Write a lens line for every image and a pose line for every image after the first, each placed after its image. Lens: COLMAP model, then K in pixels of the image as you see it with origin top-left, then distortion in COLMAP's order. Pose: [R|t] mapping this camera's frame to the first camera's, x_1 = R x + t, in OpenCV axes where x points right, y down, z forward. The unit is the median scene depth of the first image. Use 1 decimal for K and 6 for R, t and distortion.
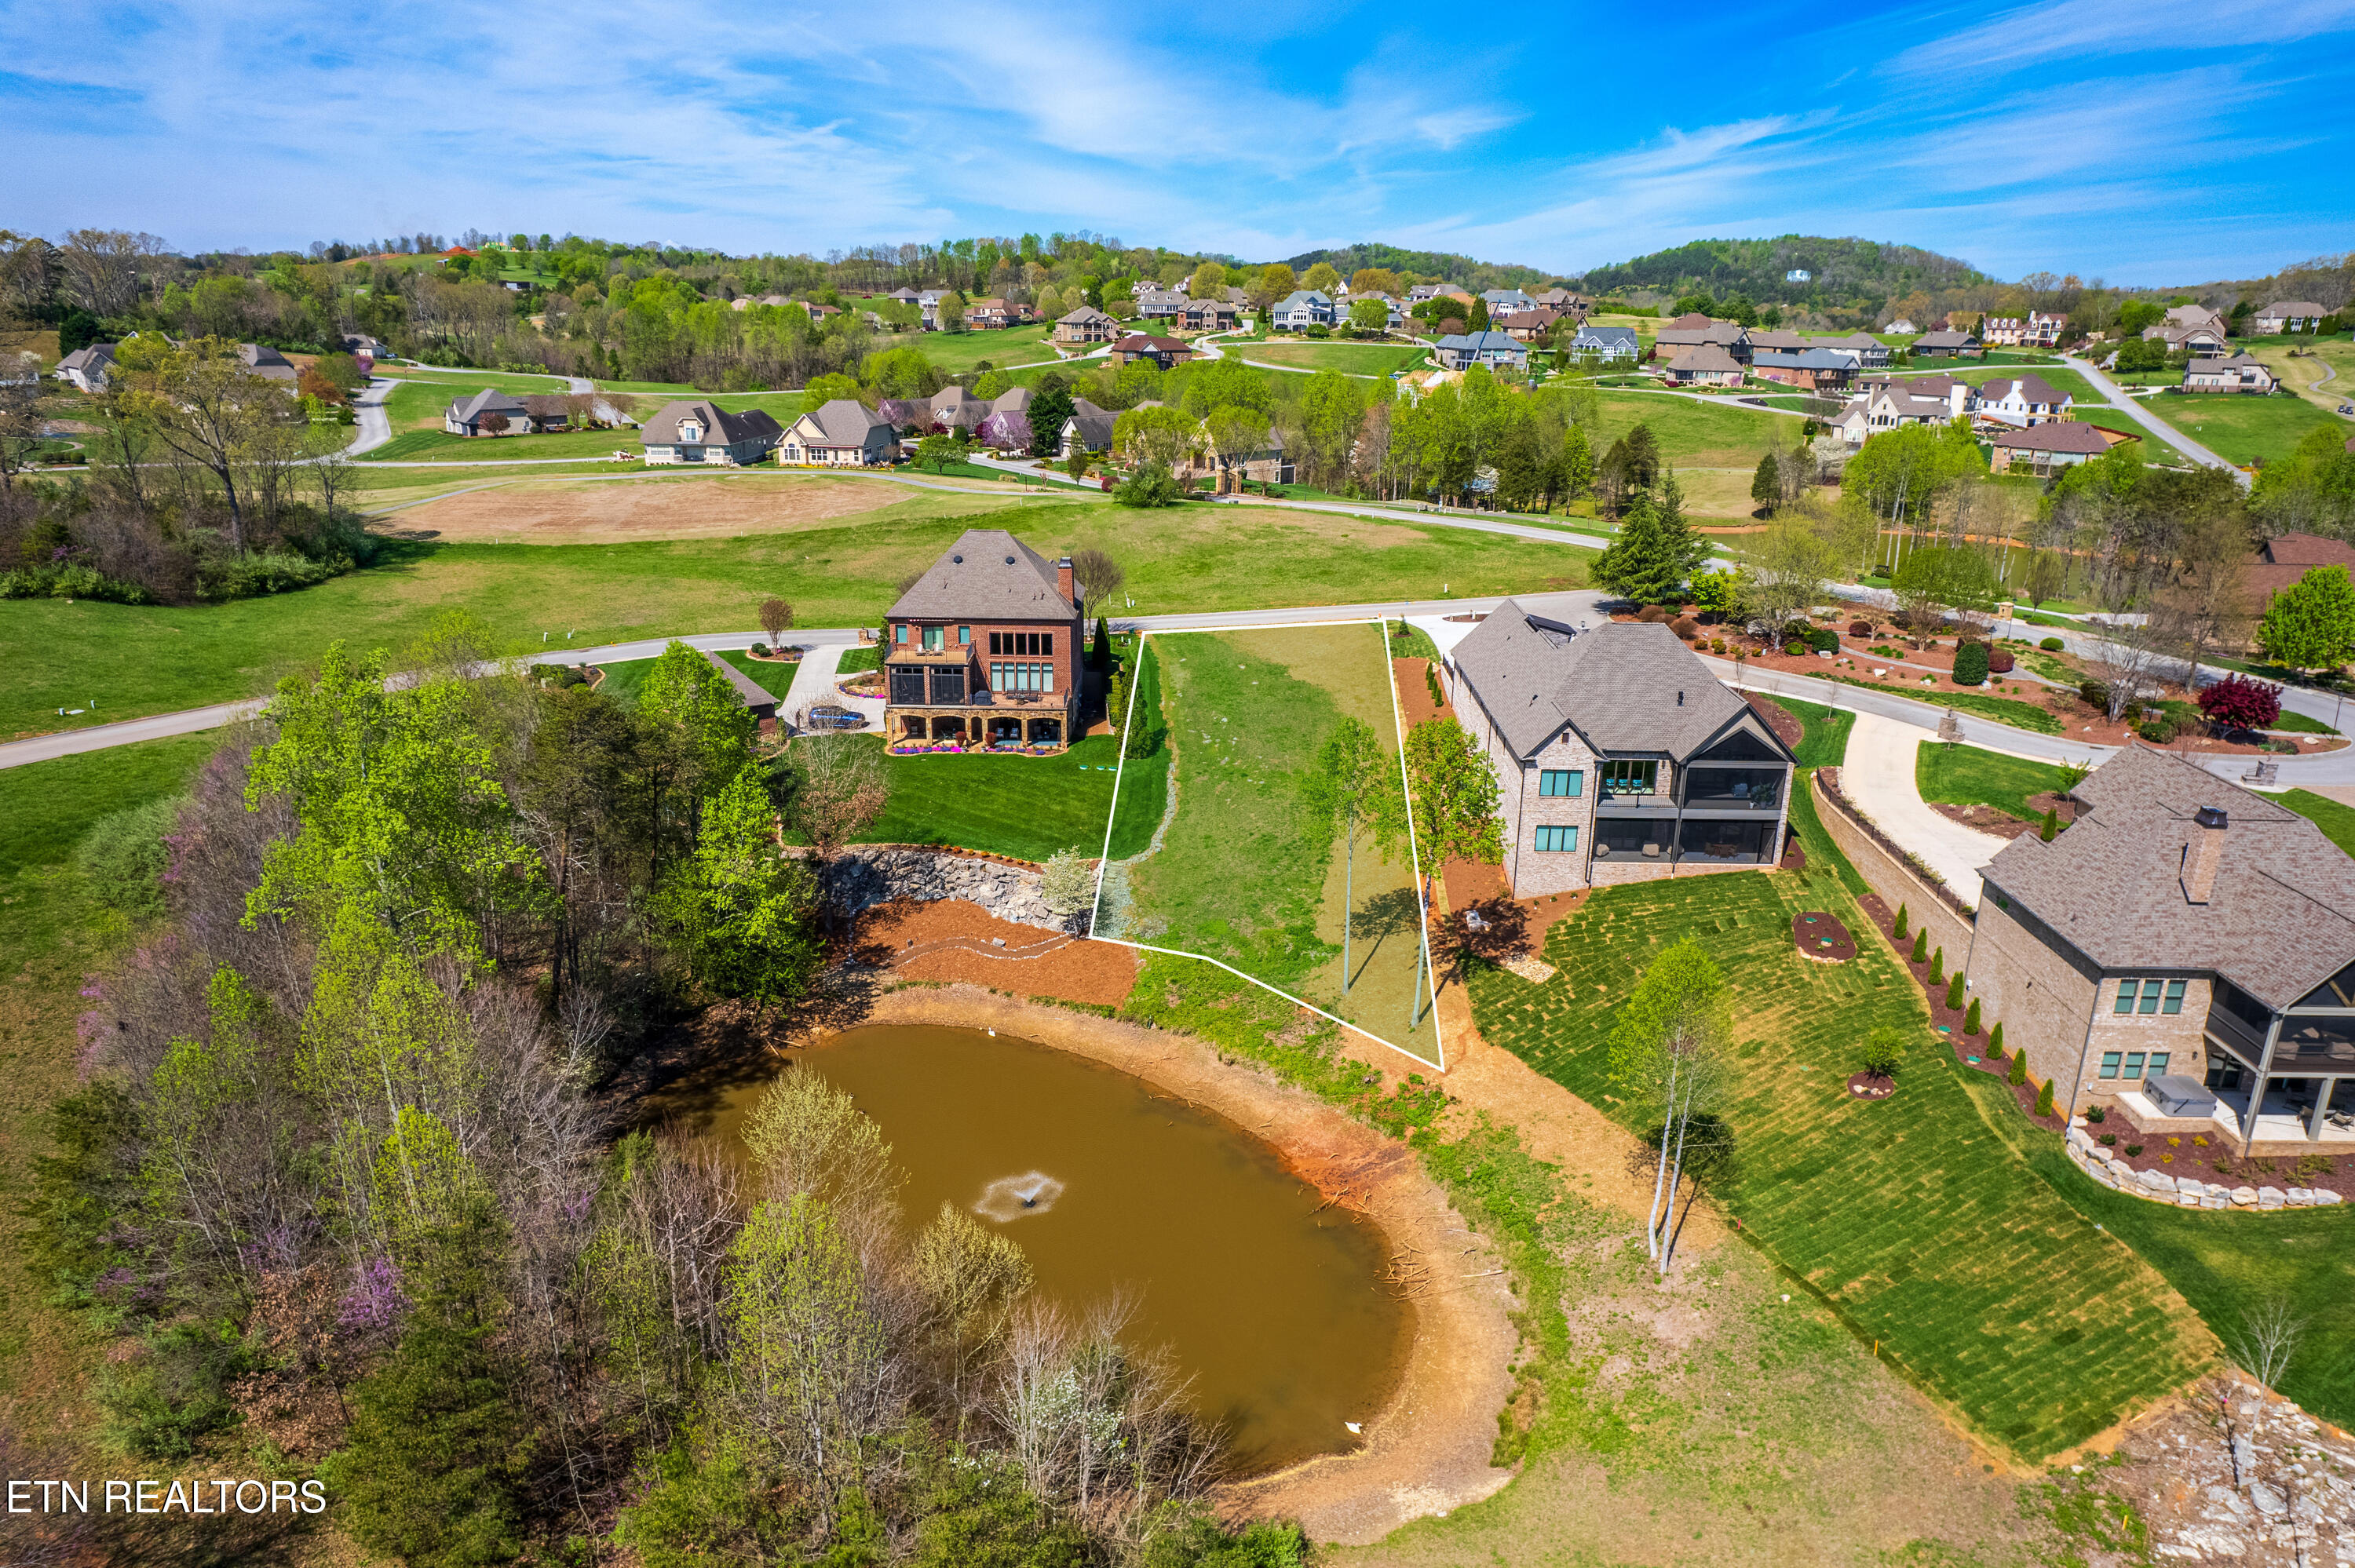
lens RADIAL K [[1556.1, 0, 1177.5], [0, 1556.1, 784.0], [0, 0, 1]] dist [-0.101640, 0.085405]
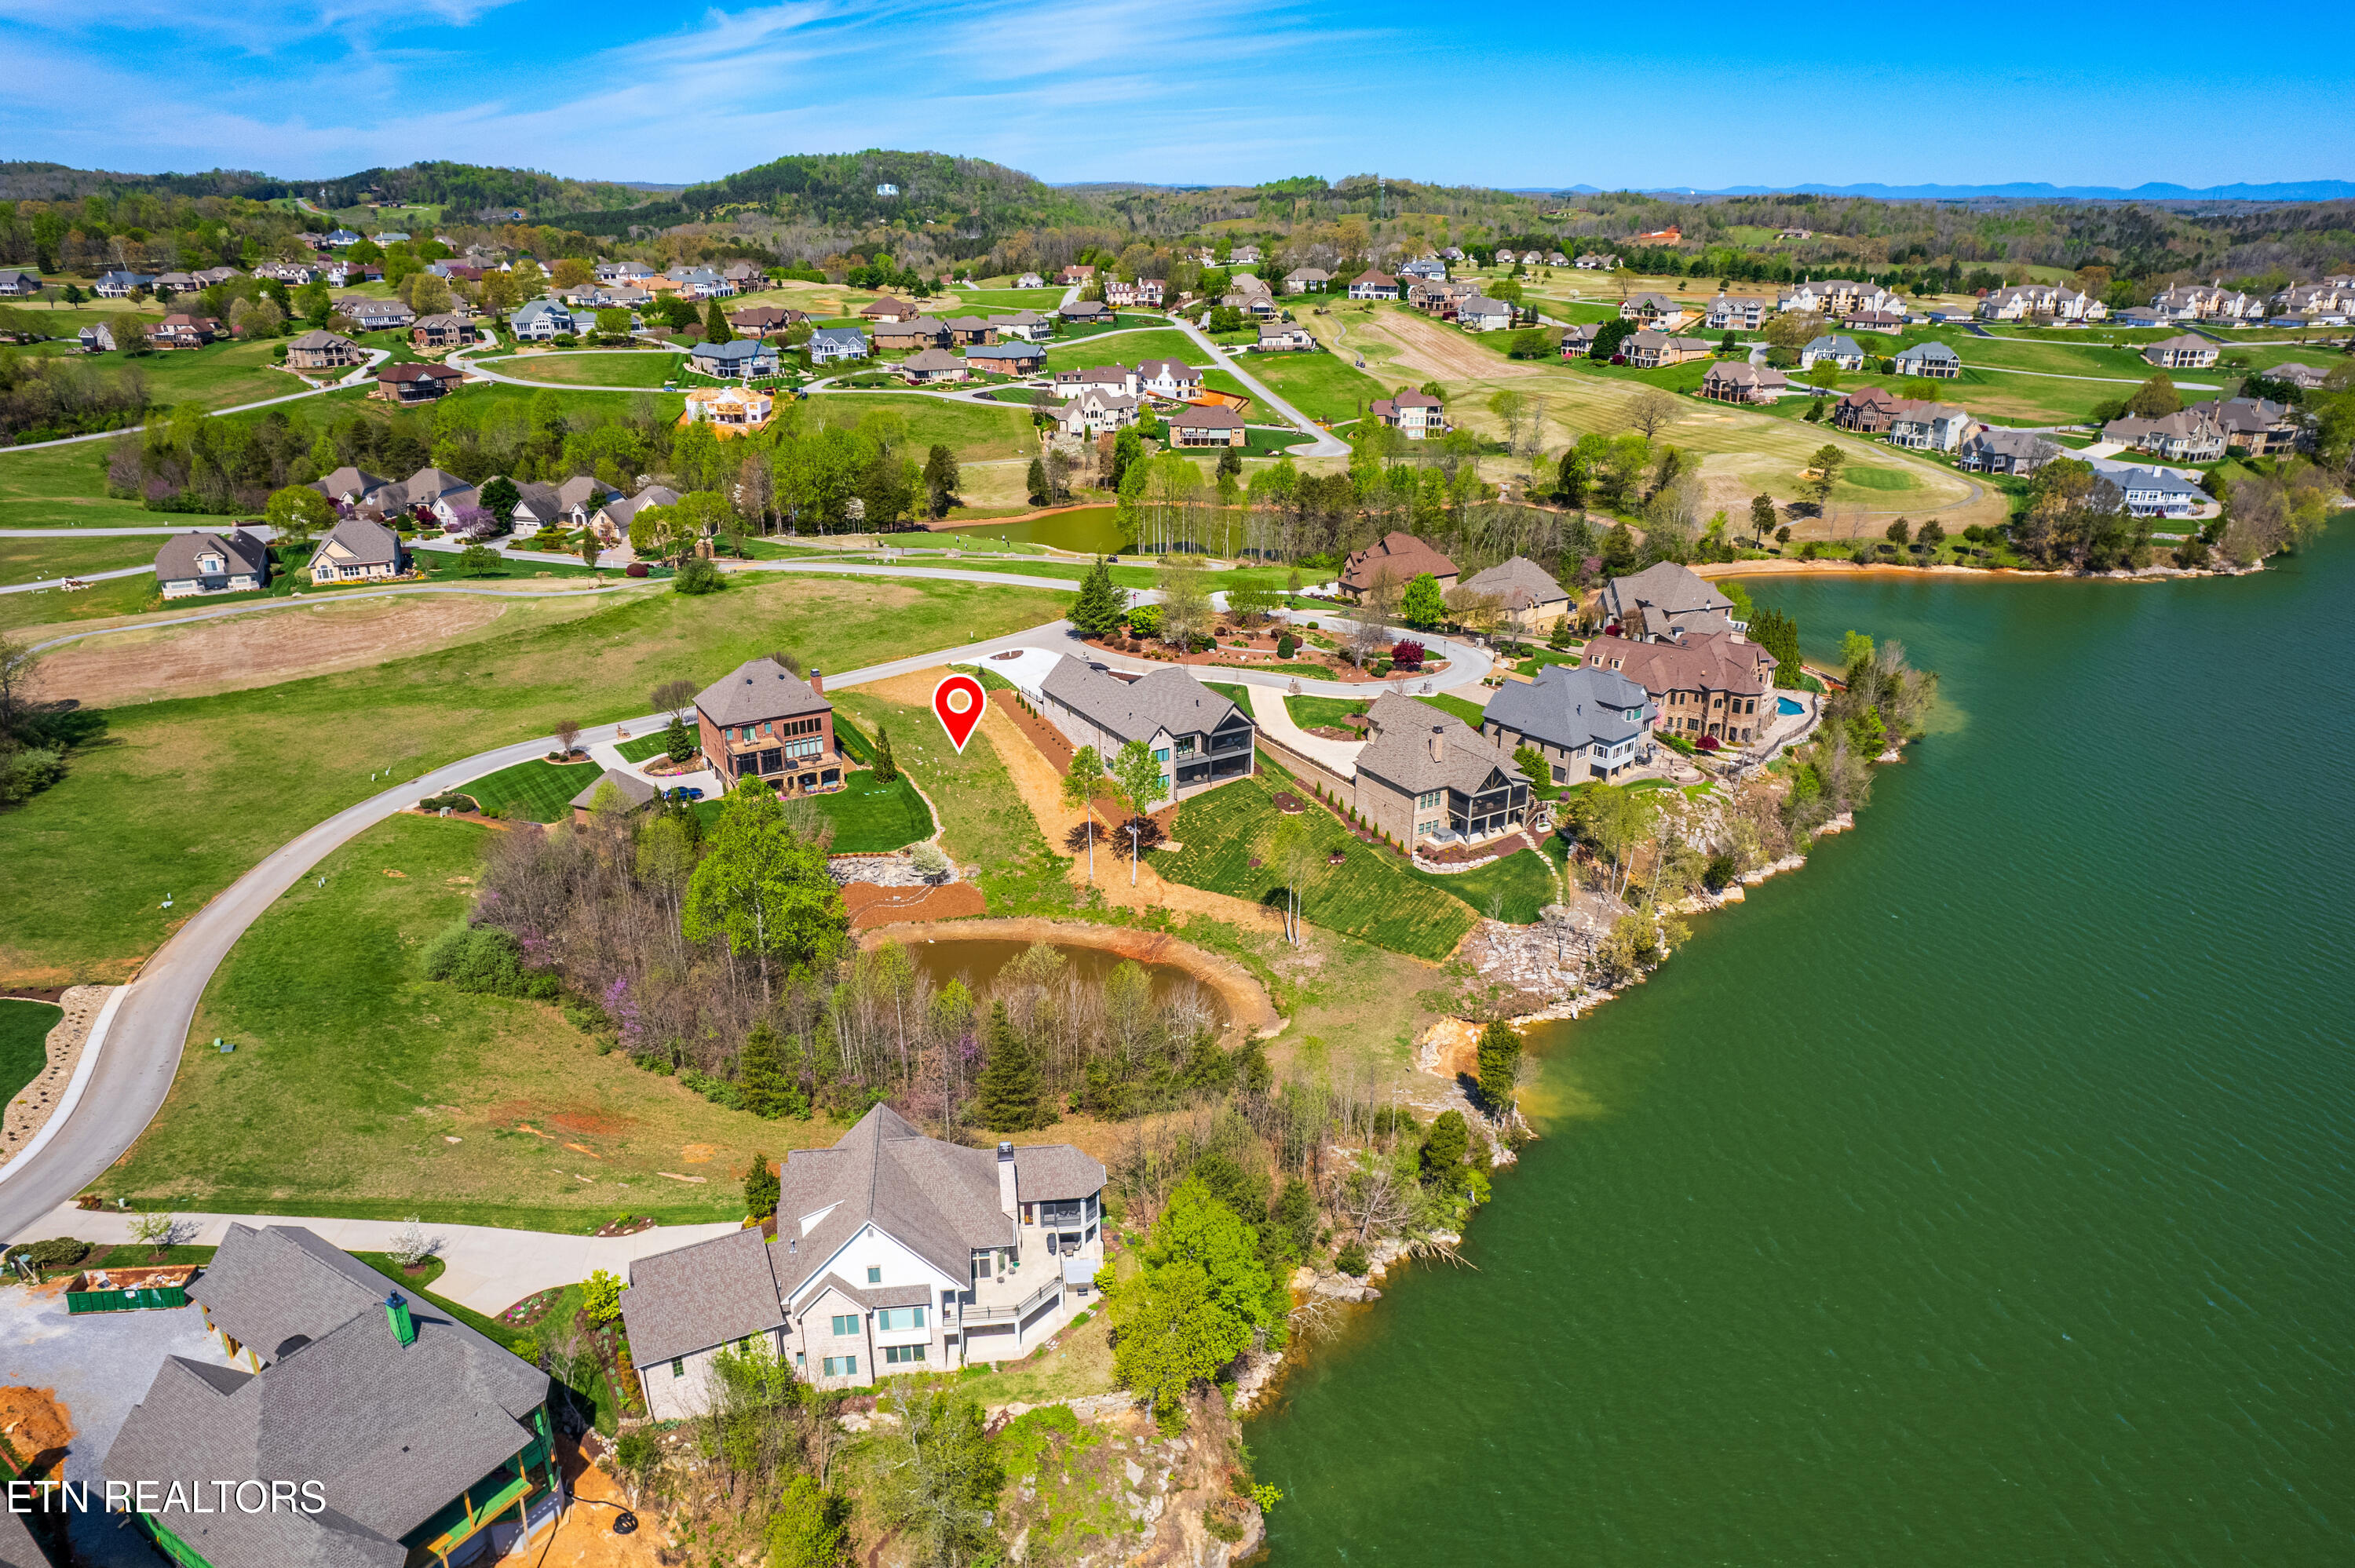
lens RADIAL K [[1566.6, 0, 1198.0], [0, 1566.6, 807.0], [0, 0, 1]] dist [-0.085543, 0.077744]
pose [[0.839527, -0.208092, 0.501888, -0.419227], [0.168258, 0.977912, 0.124008, -0.099963], [-0.516607, -0.019661, 0.855997, -0.441805]]
